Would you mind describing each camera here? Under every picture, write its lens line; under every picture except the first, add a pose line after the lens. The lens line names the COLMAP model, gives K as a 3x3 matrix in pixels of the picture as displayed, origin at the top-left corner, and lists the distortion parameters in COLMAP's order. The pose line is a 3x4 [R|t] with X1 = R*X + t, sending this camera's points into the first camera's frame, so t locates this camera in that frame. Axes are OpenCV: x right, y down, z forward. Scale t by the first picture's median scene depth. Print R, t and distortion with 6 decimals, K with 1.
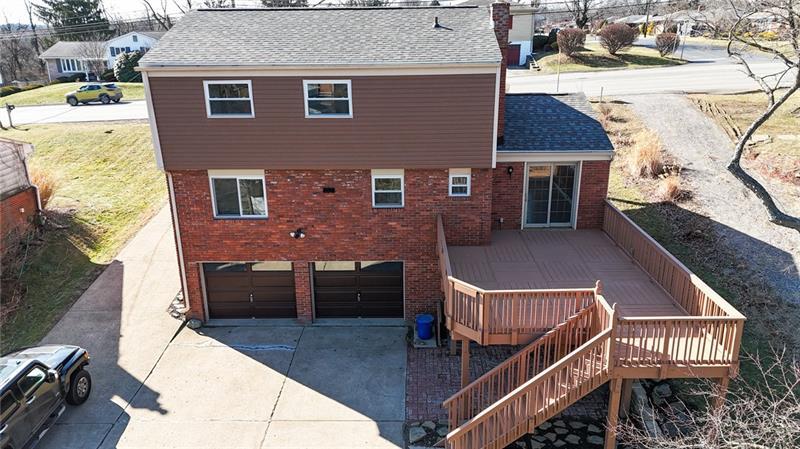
lens RADIAL K [[576.5, 0, 400.0], [0, 576.5, 224.5], [0, 0, 1]] dist [0.098993, -0.114488]
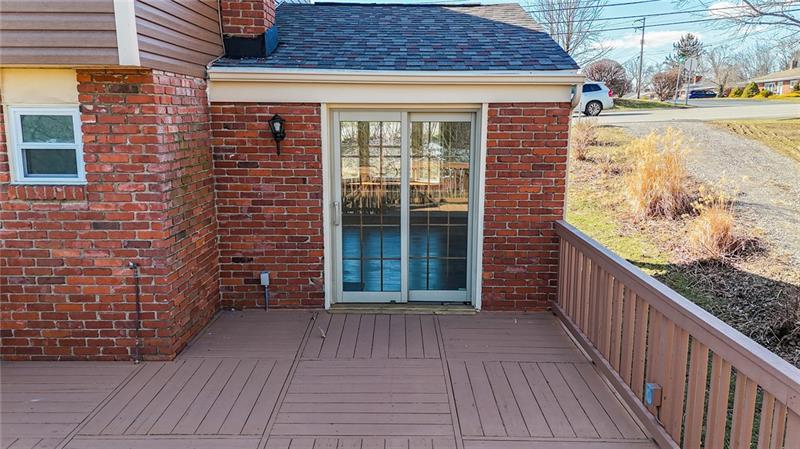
lens RADIAL K [[600.4, 0, 400.0], [0, 600.4, 224.5], [0, 0, 1]] dist [0.056114, -0.006410]
pose [[0.999802, 0.015091, 0.012963, 0.259440], [-0.012962, 0.988453, -0.150971, 0.013436], [-0.015091, 0.150774, 0.988453, 0.668128]]
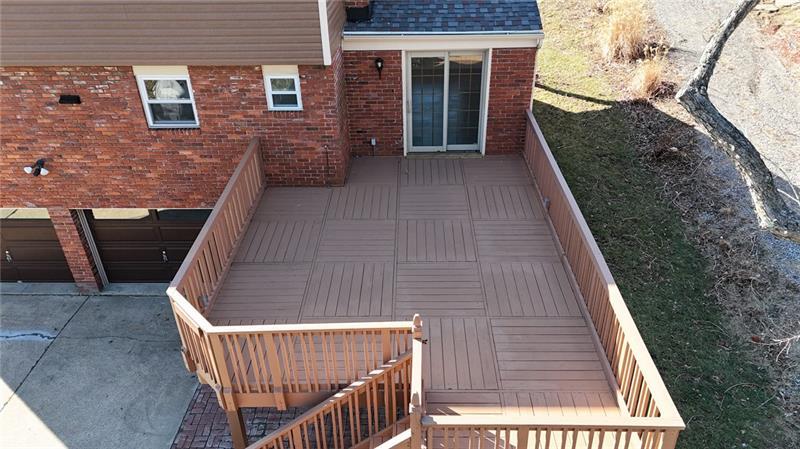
lens RADIAL K [[576.5, 0, 400.0], [0, 576.5, 224.5], [0, 0, 1]] dist [0.098993, -0.114488]
pose [[0.999922, -0.000607, -0.012441, 0.222424], [0.003339, 0.975331, 0.220720, -0.063313], [0.012000, -0.220745, 0.975258, 0.347149]]
